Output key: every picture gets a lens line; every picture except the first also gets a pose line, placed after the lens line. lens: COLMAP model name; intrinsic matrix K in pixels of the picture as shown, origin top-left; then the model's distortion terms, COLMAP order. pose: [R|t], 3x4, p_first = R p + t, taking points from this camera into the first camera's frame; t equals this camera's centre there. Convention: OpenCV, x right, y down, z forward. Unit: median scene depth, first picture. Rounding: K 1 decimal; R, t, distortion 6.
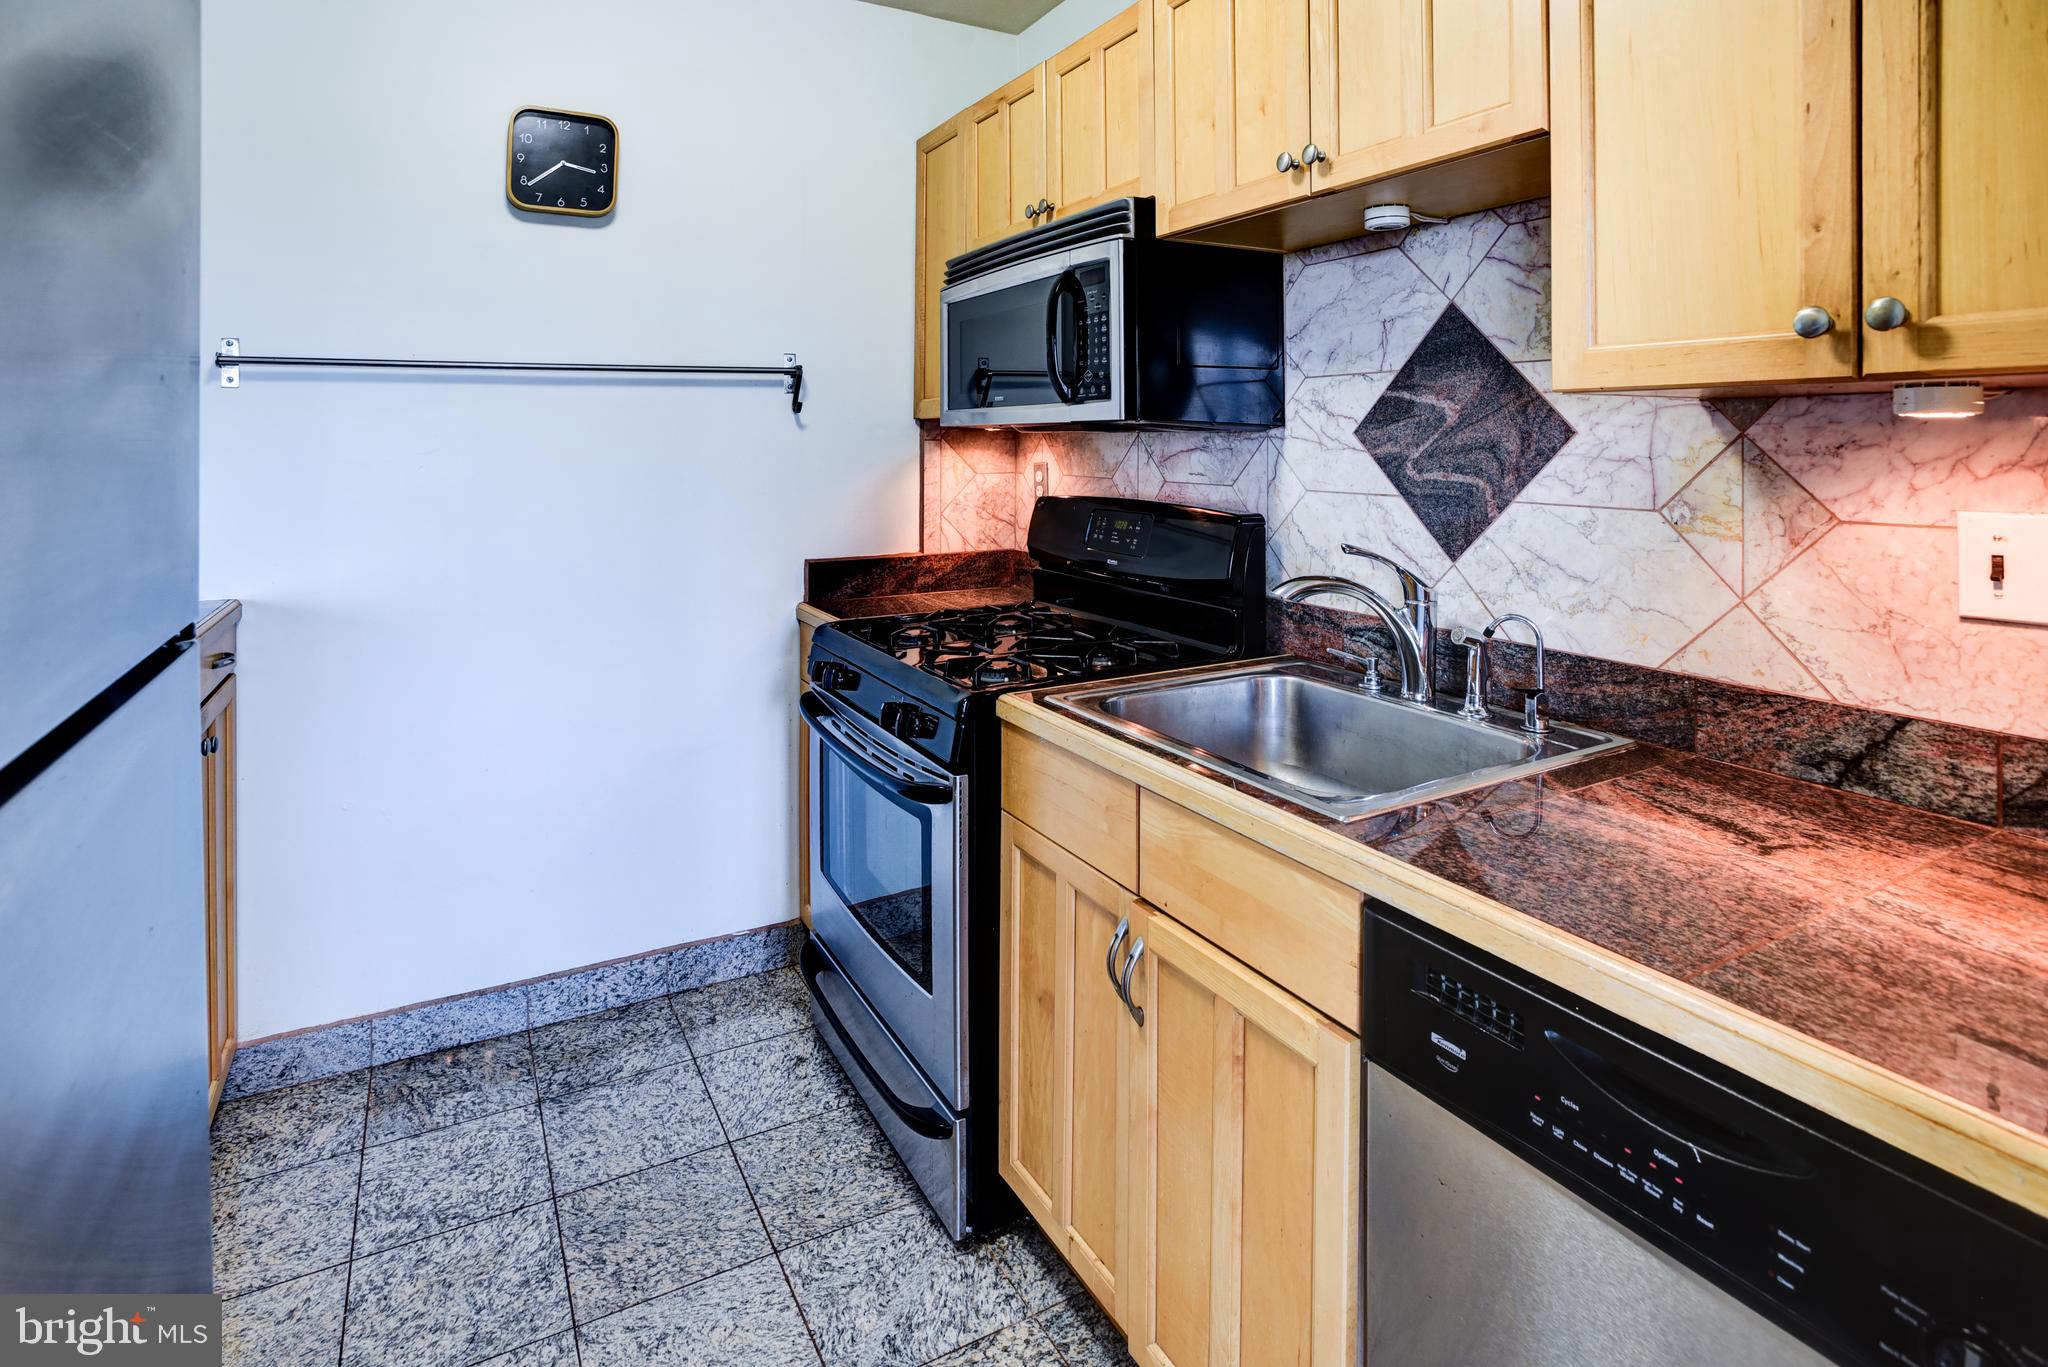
lens RADIAL K [[1075.5, 0, 978.4], [0, 1075.5, 439.8], [0, 0, 1]] dist [-0.041159, 0.015136]
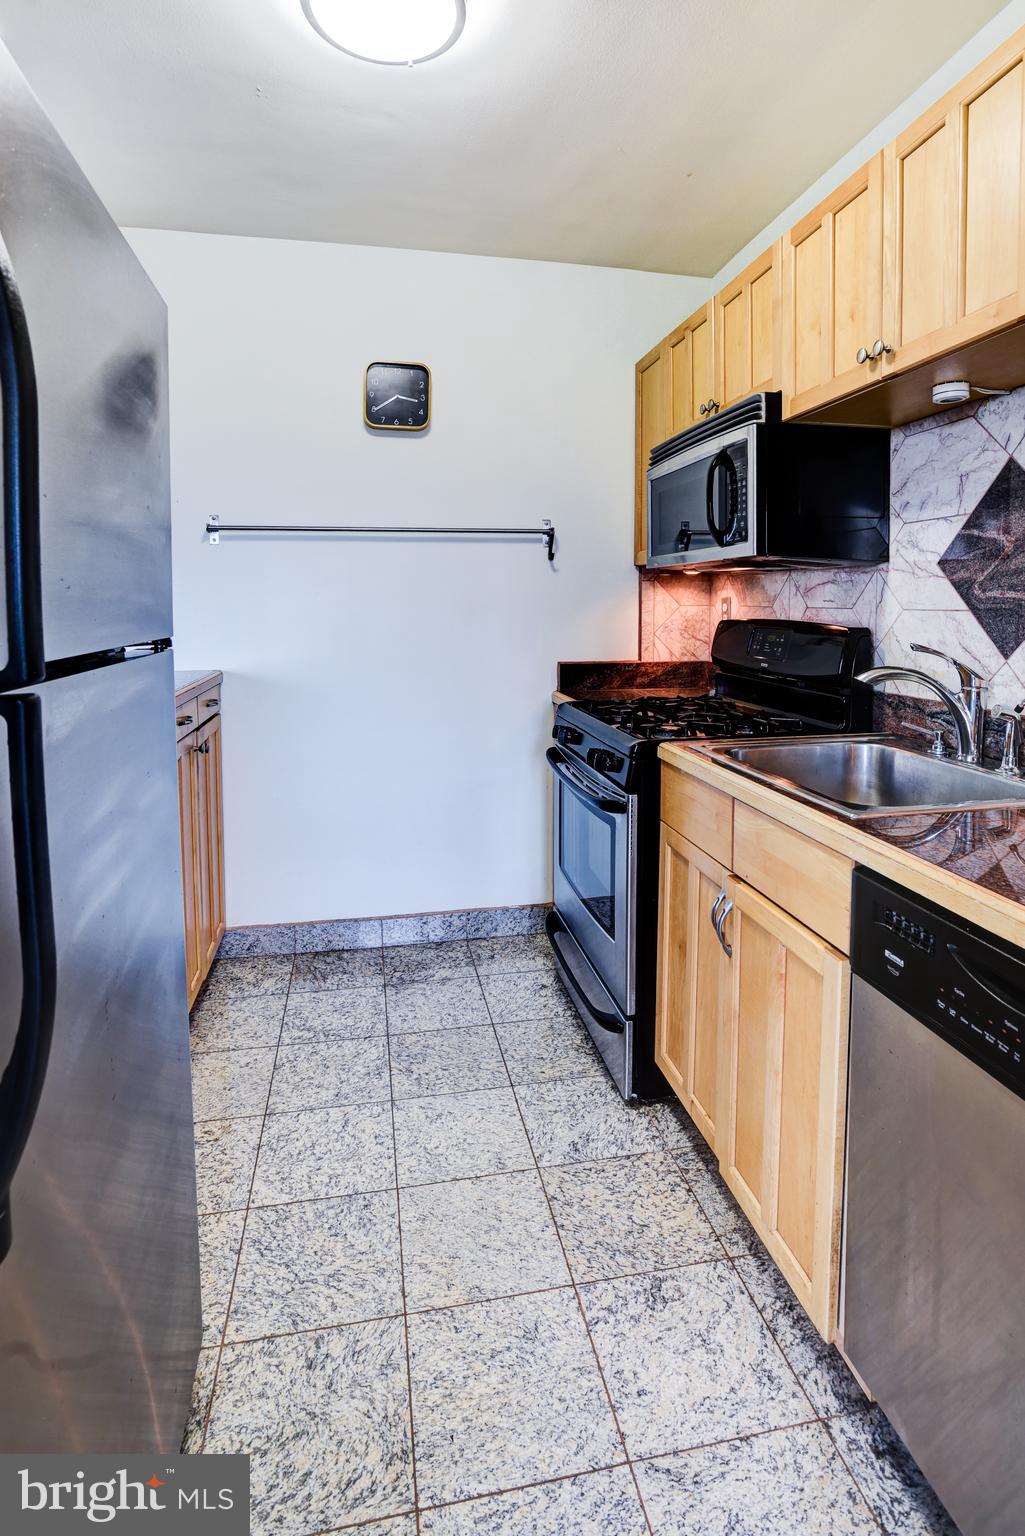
lens RADIAL K [[806.6, 0, 498.5], [0, 806.6, 669.9], [0, 0, 1]] dist [-0.041159, 0.015136]
pose [[0.952738, 0.030785, -0.302230, 0.133834], [-0.006949, 0.996801, 0.079627, 0.048775], [0.303714, -0.073763, 0.949903, -0.106155]]
